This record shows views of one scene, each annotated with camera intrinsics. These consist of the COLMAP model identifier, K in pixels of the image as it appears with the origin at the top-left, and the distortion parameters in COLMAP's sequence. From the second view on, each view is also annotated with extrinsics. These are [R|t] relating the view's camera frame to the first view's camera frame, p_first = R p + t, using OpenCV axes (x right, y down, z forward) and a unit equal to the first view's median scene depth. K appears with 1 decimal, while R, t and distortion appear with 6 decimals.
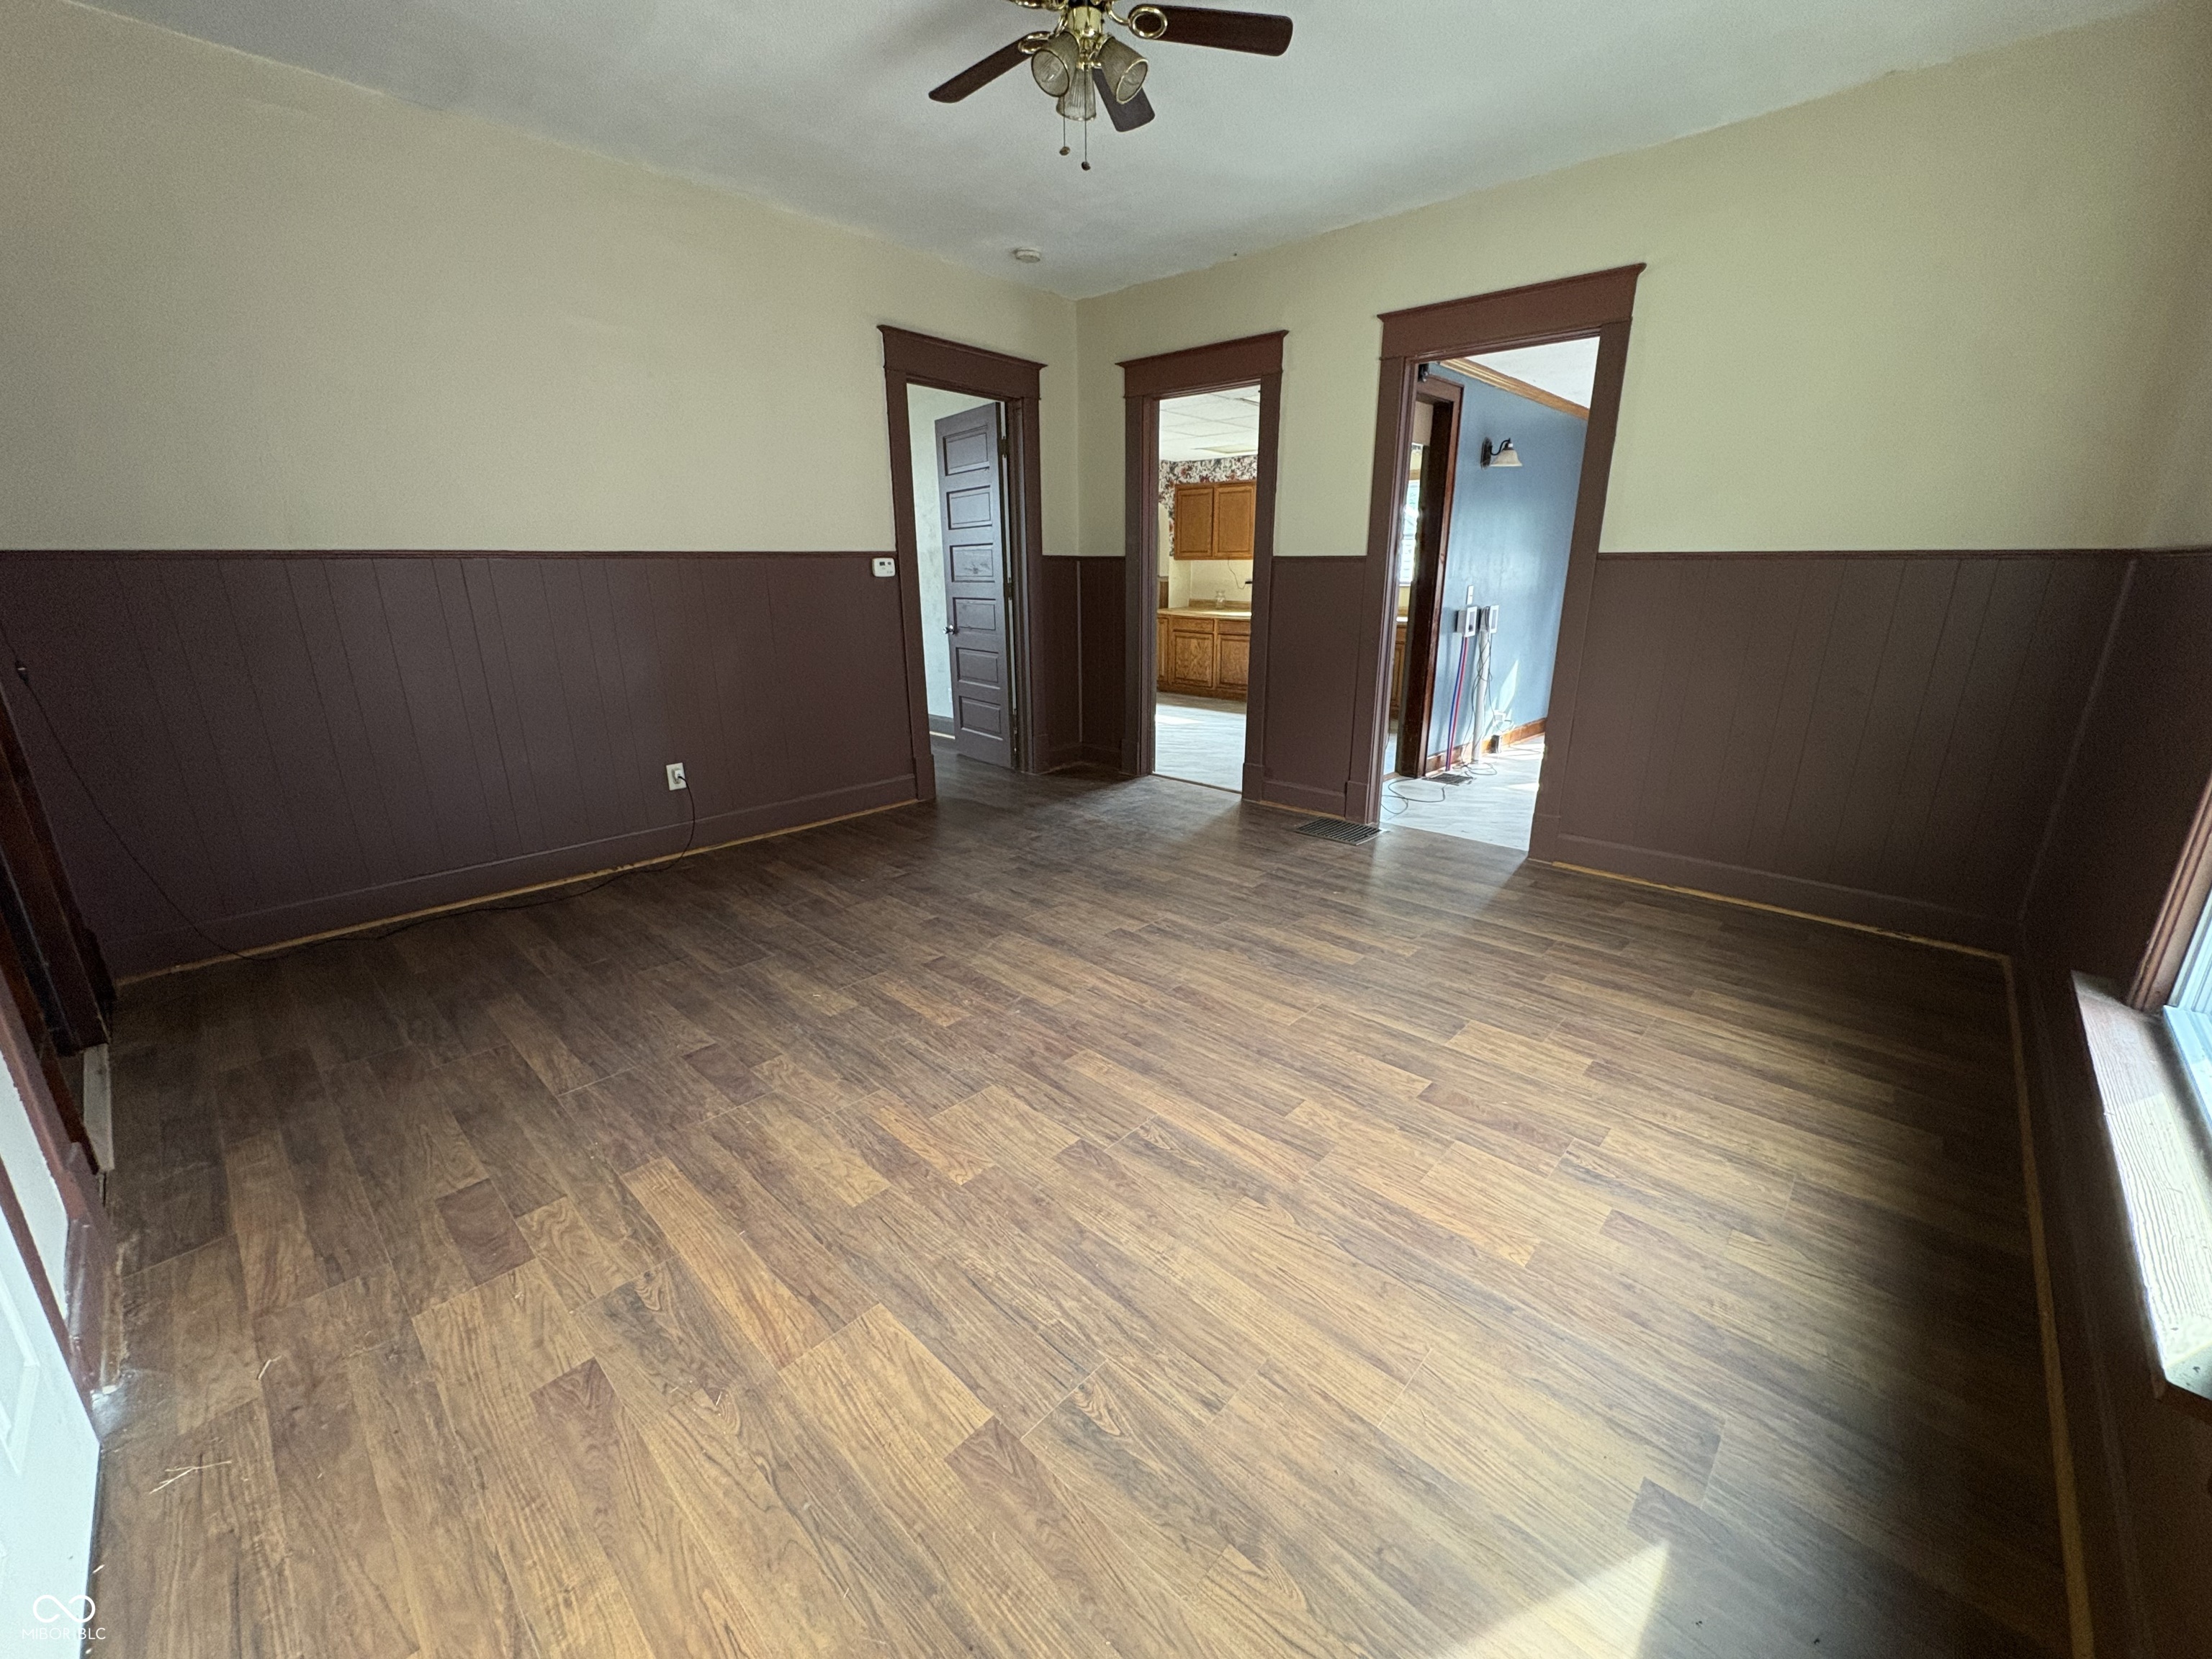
lens RADIAL K [[875.7, 0, 1106.0], [0, 875.7, 829.5], [0, 0, 1]] dist [-0.001177, -0.000076]
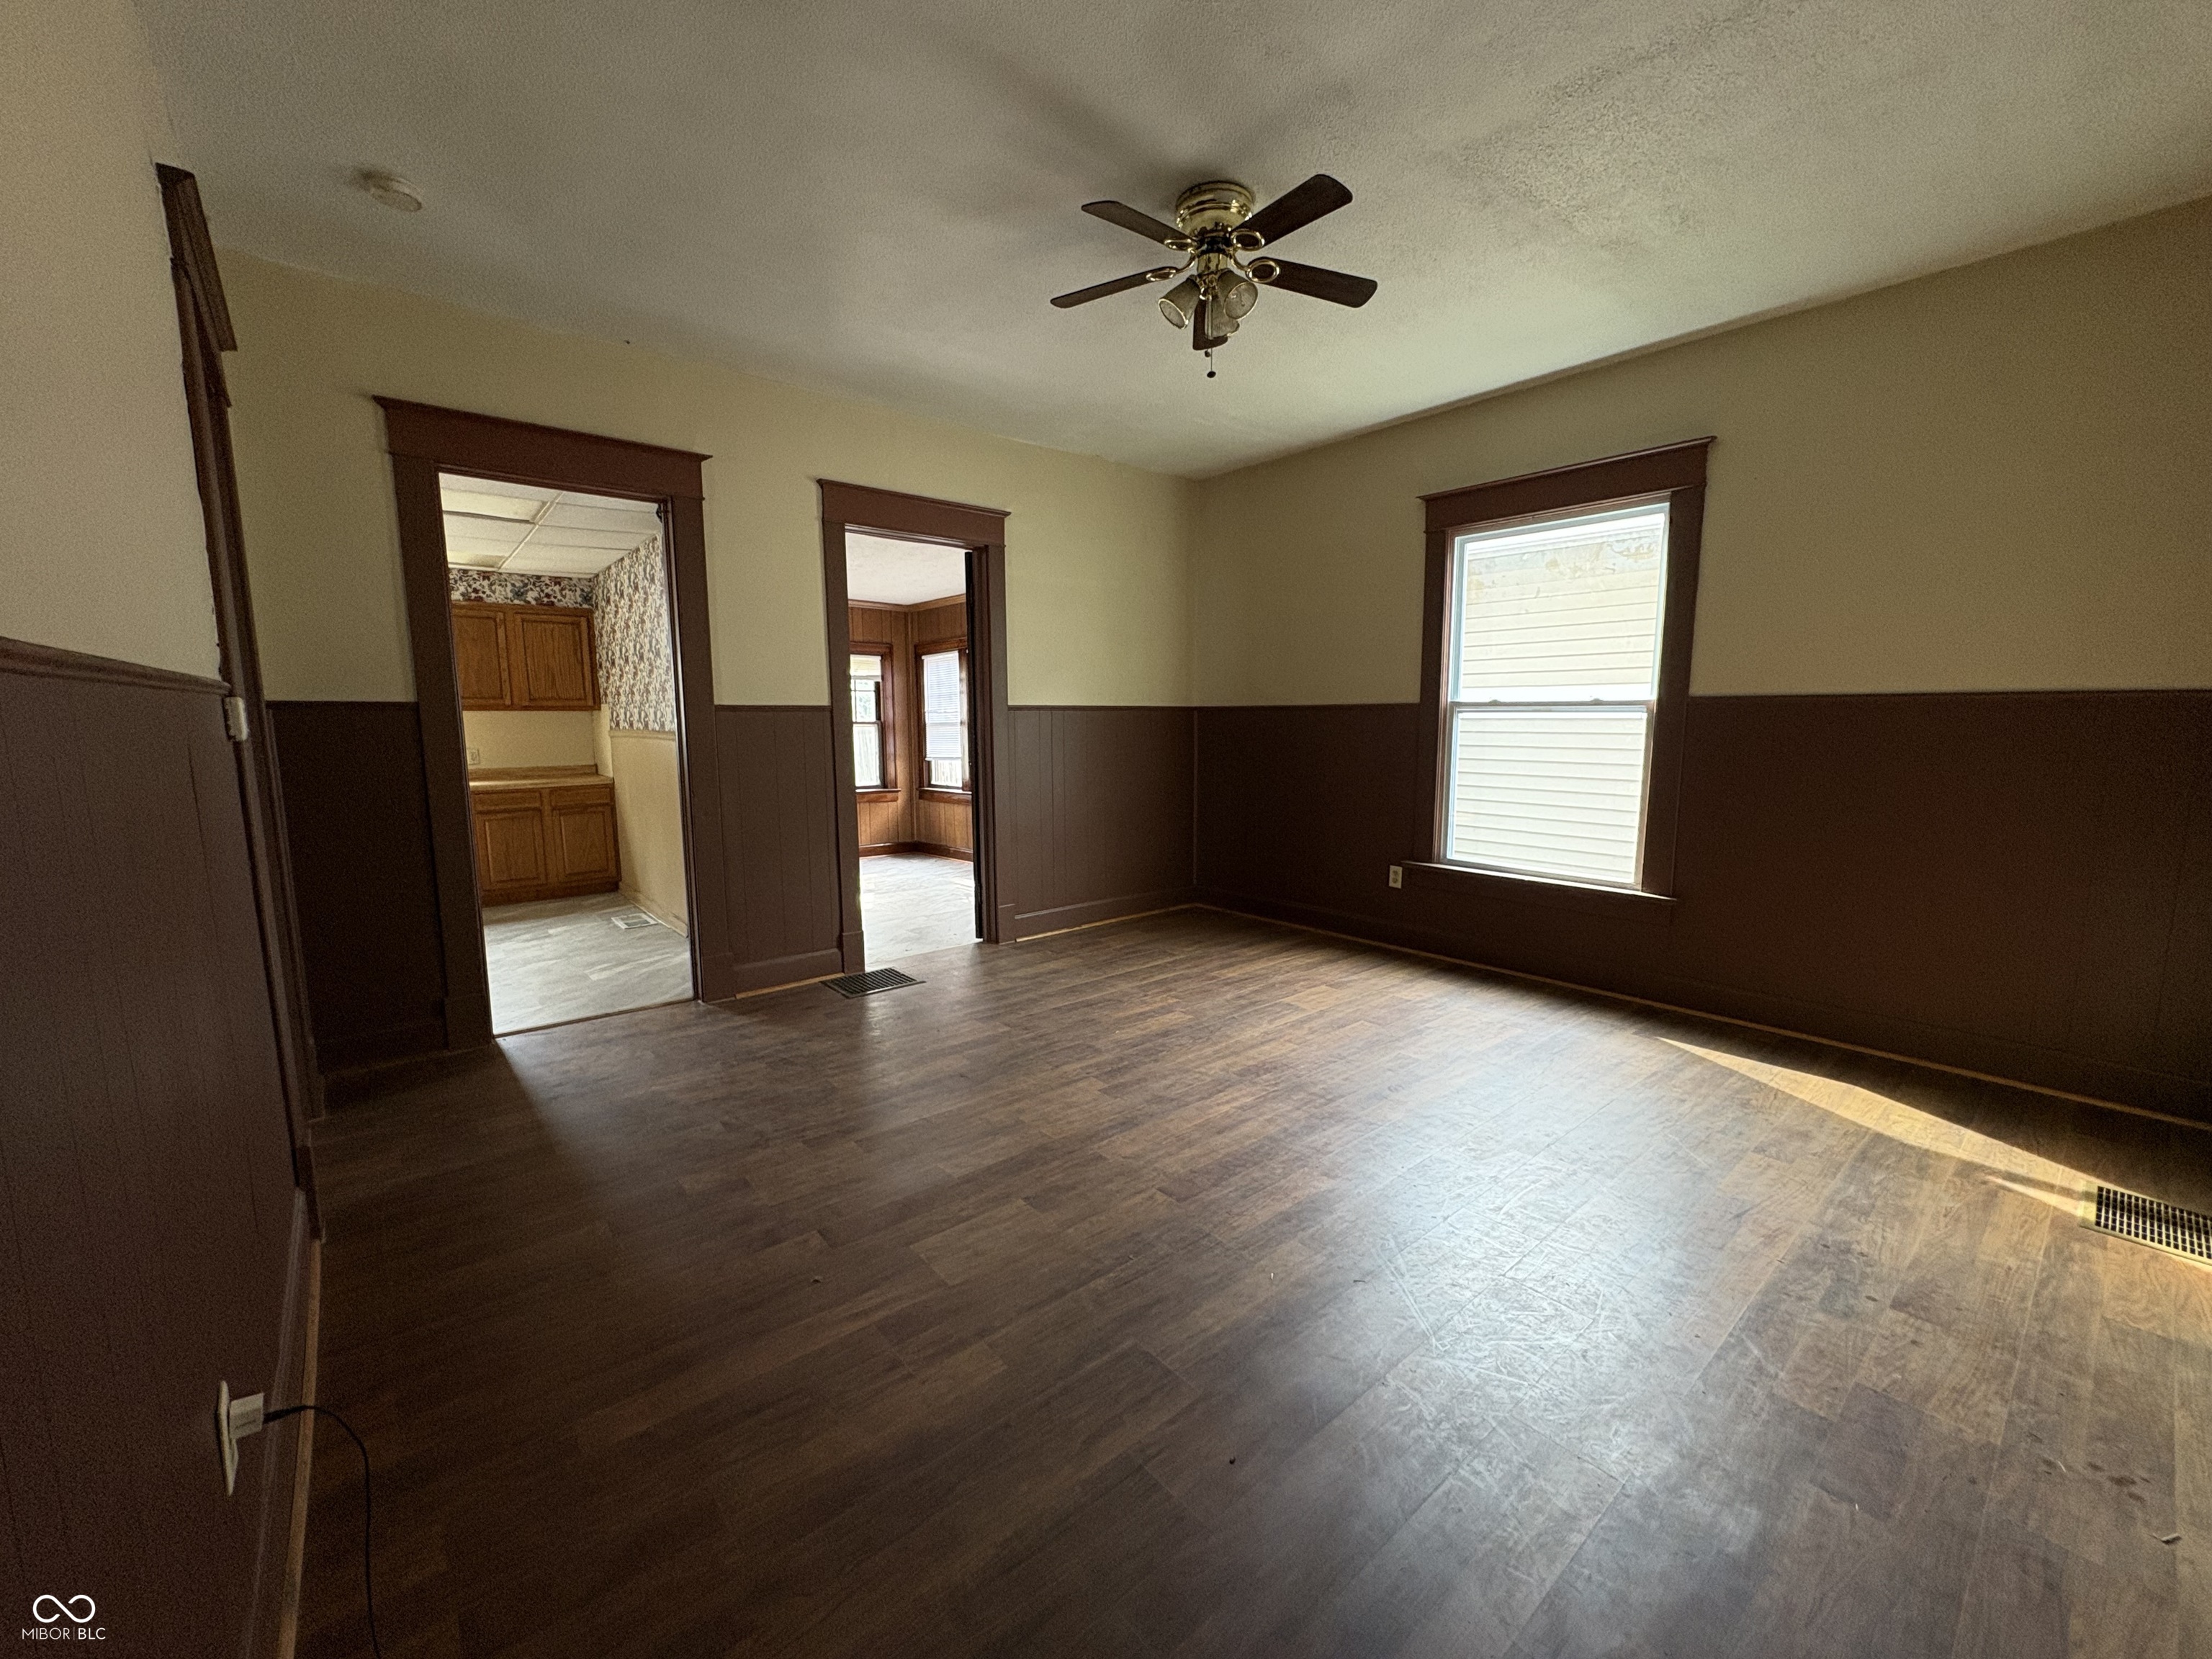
lens RADIAL K [[893.5, 0, 1066.4], [0, 893.5, 860.2], [0, 0, 1]] dist [0.000941, 0.000018]
pose [[0.128760, -0.158547, 0.978920, -0.925481], [0.293234, 0.949081, 0.115145, -0.251855], [-0.947330, 0.272226, 0.168695, 0.840649]]
